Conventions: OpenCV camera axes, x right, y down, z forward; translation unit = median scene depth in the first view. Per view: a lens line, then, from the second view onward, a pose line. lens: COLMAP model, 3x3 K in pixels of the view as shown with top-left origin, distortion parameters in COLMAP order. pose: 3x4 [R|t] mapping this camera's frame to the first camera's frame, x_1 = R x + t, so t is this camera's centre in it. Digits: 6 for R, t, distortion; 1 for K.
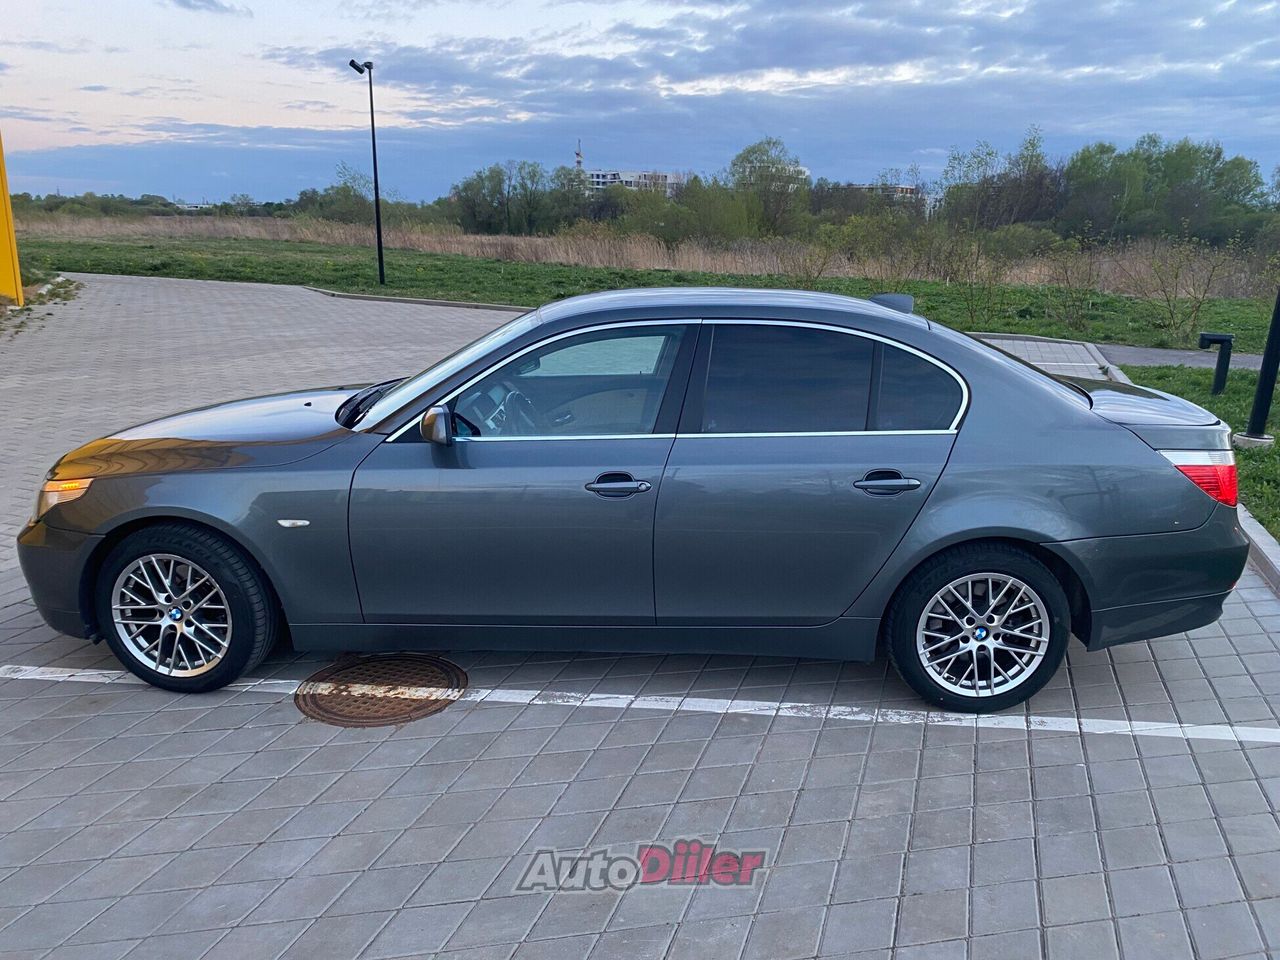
lens RADIAL K [[985.1, 0, 640.0], [0, 985.1, 480.0], [0, 0, 1]] dist [-0.006243, -0.004381]
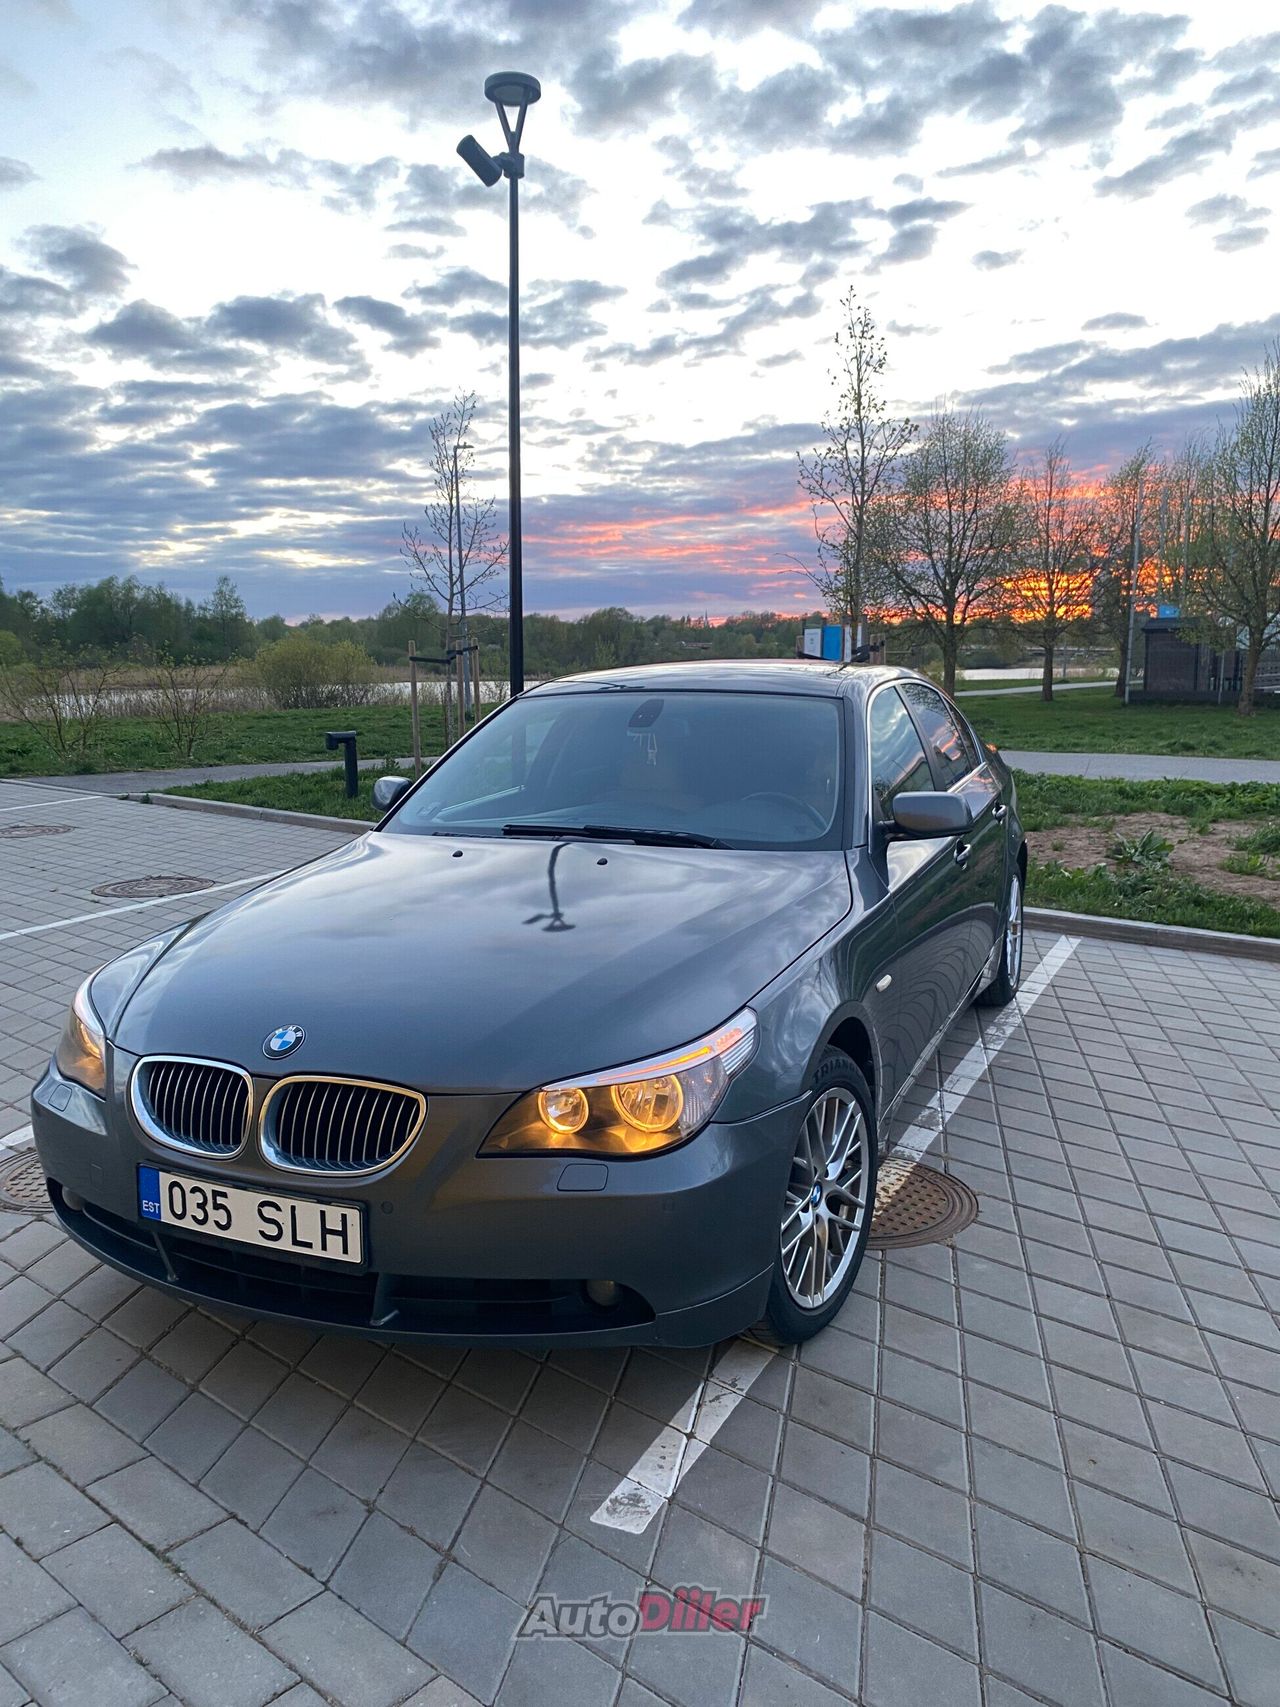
lens RADIAL K [[1345.7, 0, 640.0], [0, 1345.7, 853.5], [0, 0, 1]] dist [0.017863, -0.003862]
pose [[0.380853, -0.172139, 0.908471, -1.223459], [0.262654, 0.962184, 0.072206, -0.155645], [-0.886546, 0.211114, 0.411664, 0.699957]]
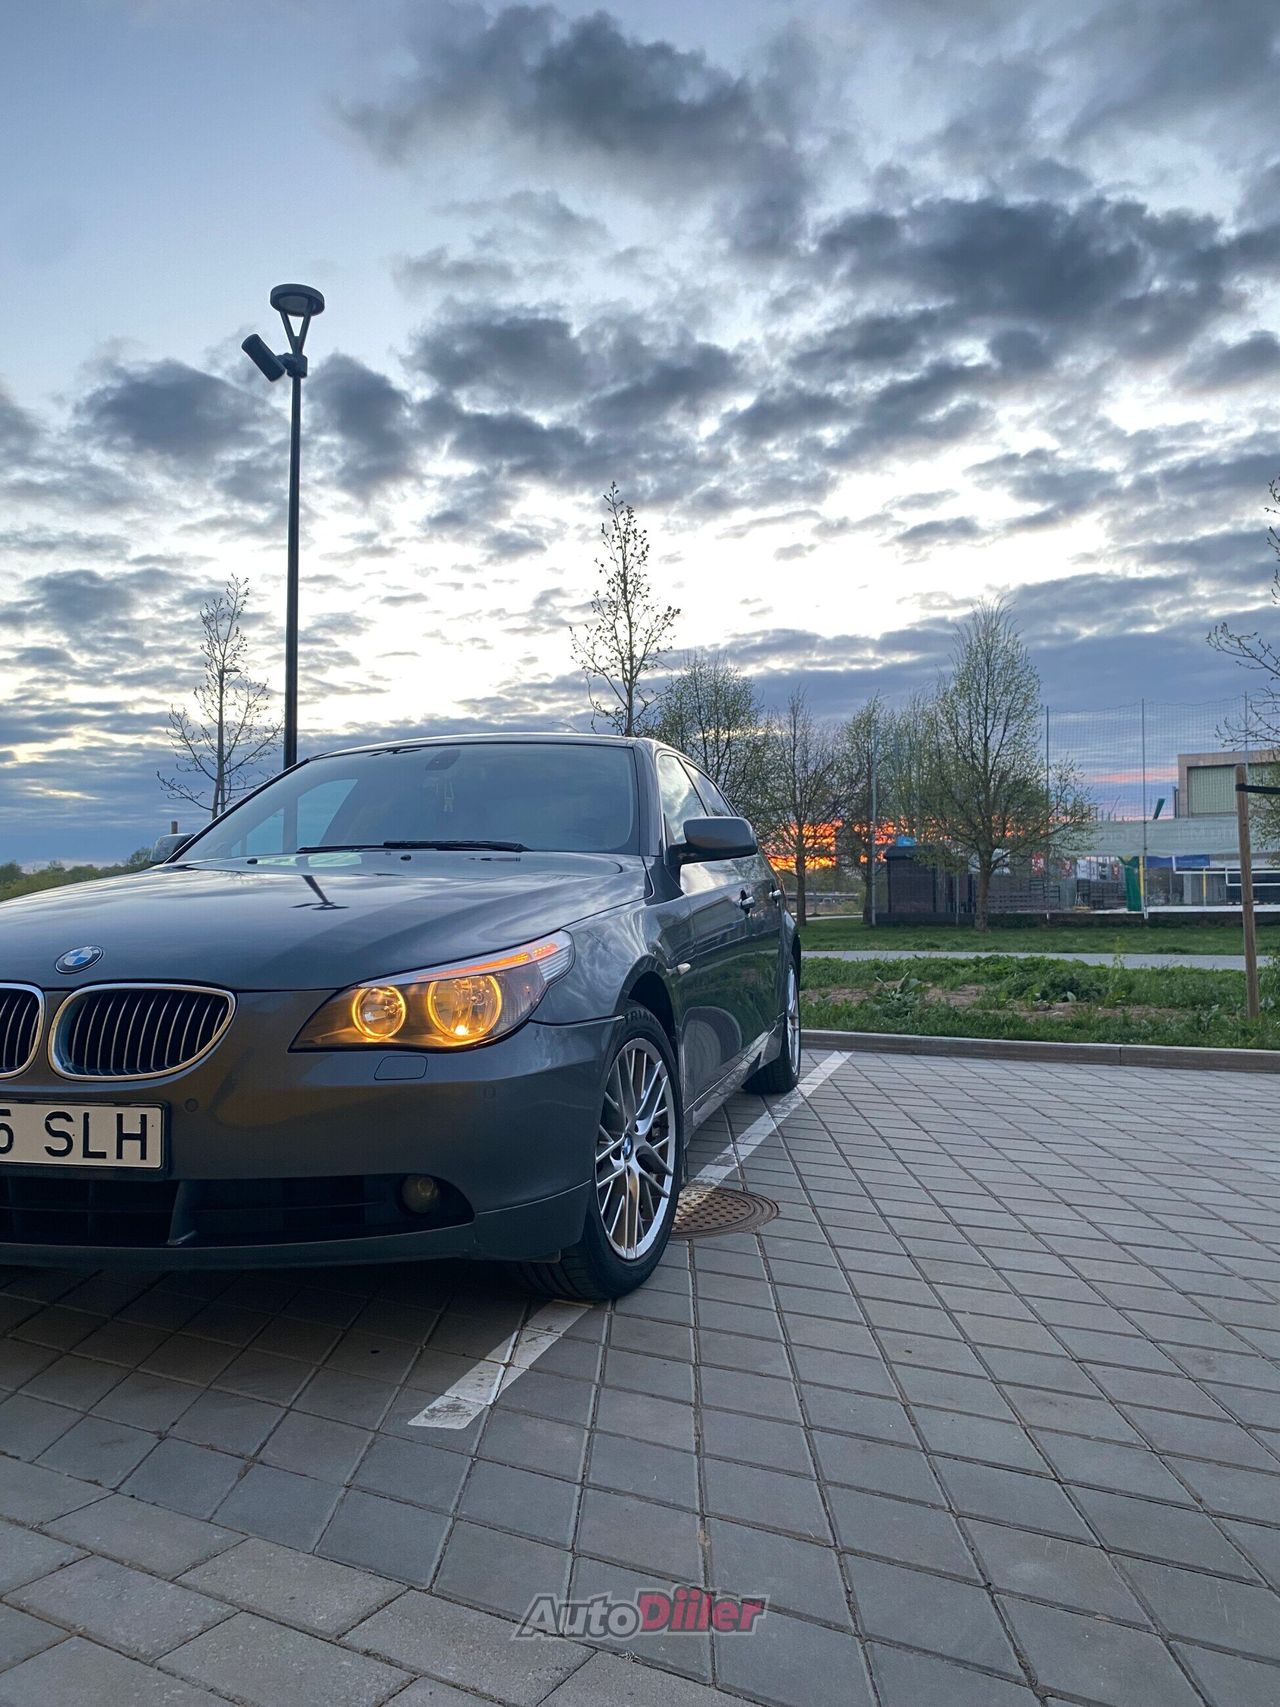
lens RADIAL K [[1345.7, 0, 640.0], [0, 1345.7, 853.5], [0, 0, 1]] dist [0.017863, -0.003862]
pose [[0.215770, -0.006671, 0.976421, -1.271817], [0.270851, 0.961145, -0.053286, 0.007841], [-0.938128, 0.275962, 0.209193, 0.758754]]
